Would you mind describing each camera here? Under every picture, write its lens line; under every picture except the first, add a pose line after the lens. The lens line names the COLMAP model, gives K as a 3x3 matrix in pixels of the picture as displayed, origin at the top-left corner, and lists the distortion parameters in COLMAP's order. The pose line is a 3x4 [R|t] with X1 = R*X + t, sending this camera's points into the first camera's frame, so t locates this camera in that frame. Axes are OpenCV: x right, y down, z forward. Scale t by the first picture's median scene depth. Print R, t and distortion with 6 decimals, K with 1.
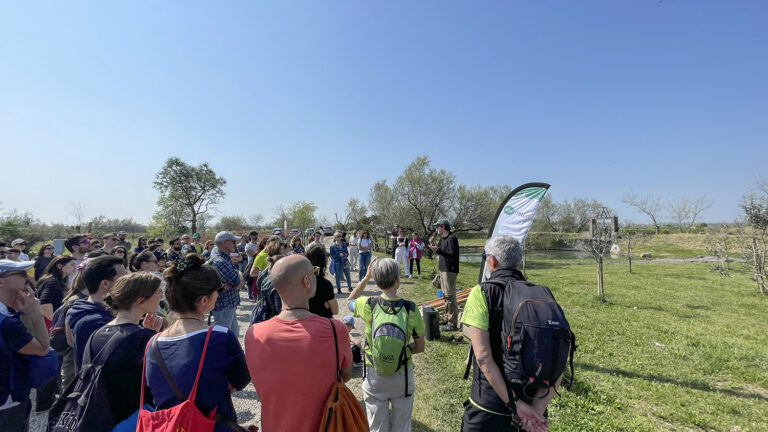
lens RADIAL K [[312.1, 0, 384.0], [0, 312.1, 216.0], [0, 0, 1]] dist [0.000276, 0.000032]
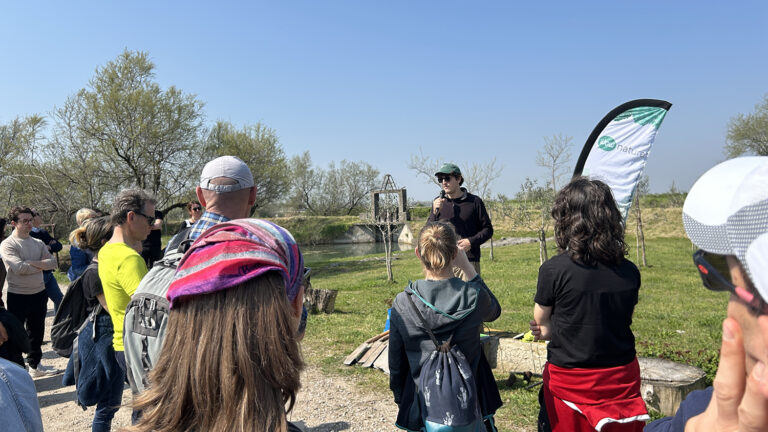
lens RADIAL K [[577.7, 0, 384.0], [0, 577.7, 216.0], [0, 0, 1]] dist [0.101176, -0.001381]
pose [[0.770290, -0.032359, 0.636873, -0.147977], [0.009409, 0.999180, 0.039389, 0.016319], [-0.637625, -0.024349, 0.769962, 0.087788]]
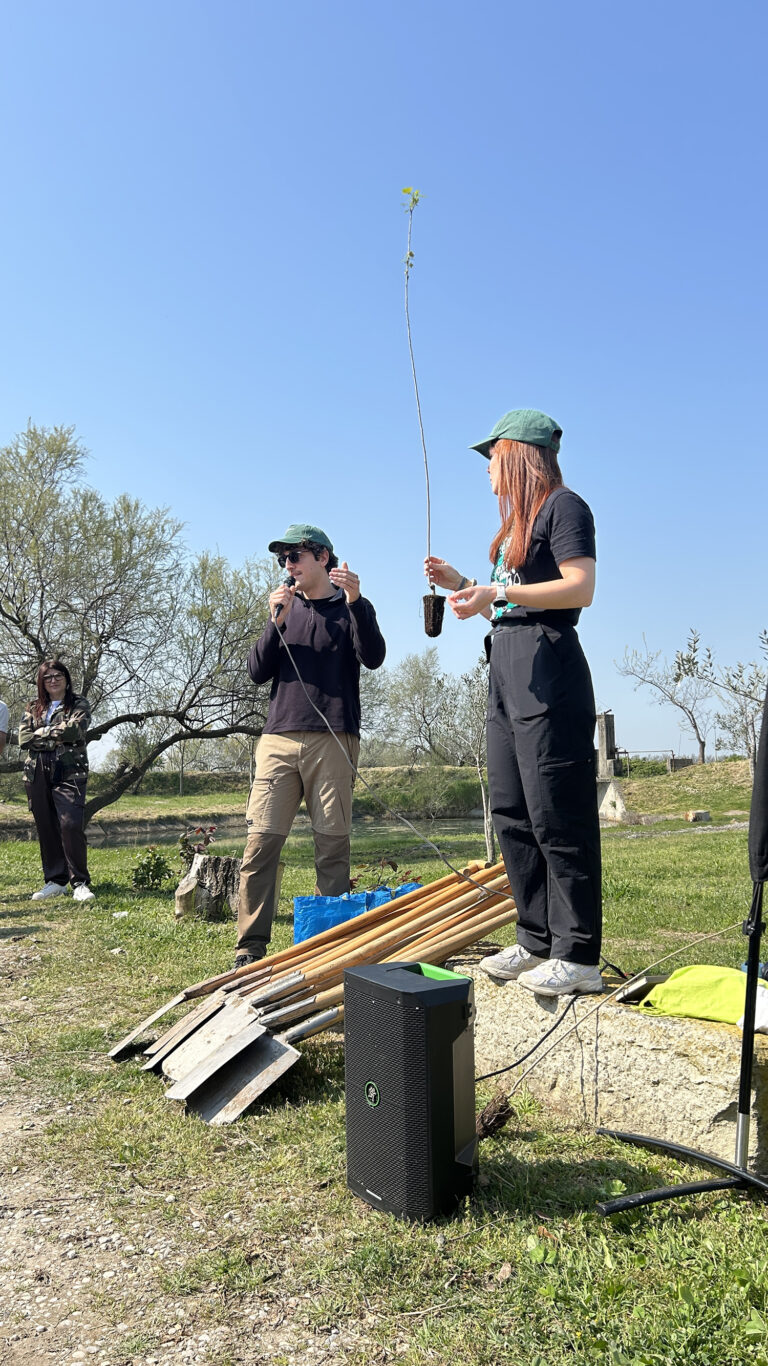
lens RADIAL K [[1027.6, 0, 384.0], [0, 1027.6, 683.0], [0, 0, 1]] dist [0.101176, -0.001381]
pose [[0.886002, 0.027097, 0.462890, -0.018341], [-0.000588, 0.998356, -0.057317, 0.052103], [-0.463682, 0.050511, 0.884561, 0.152264]]
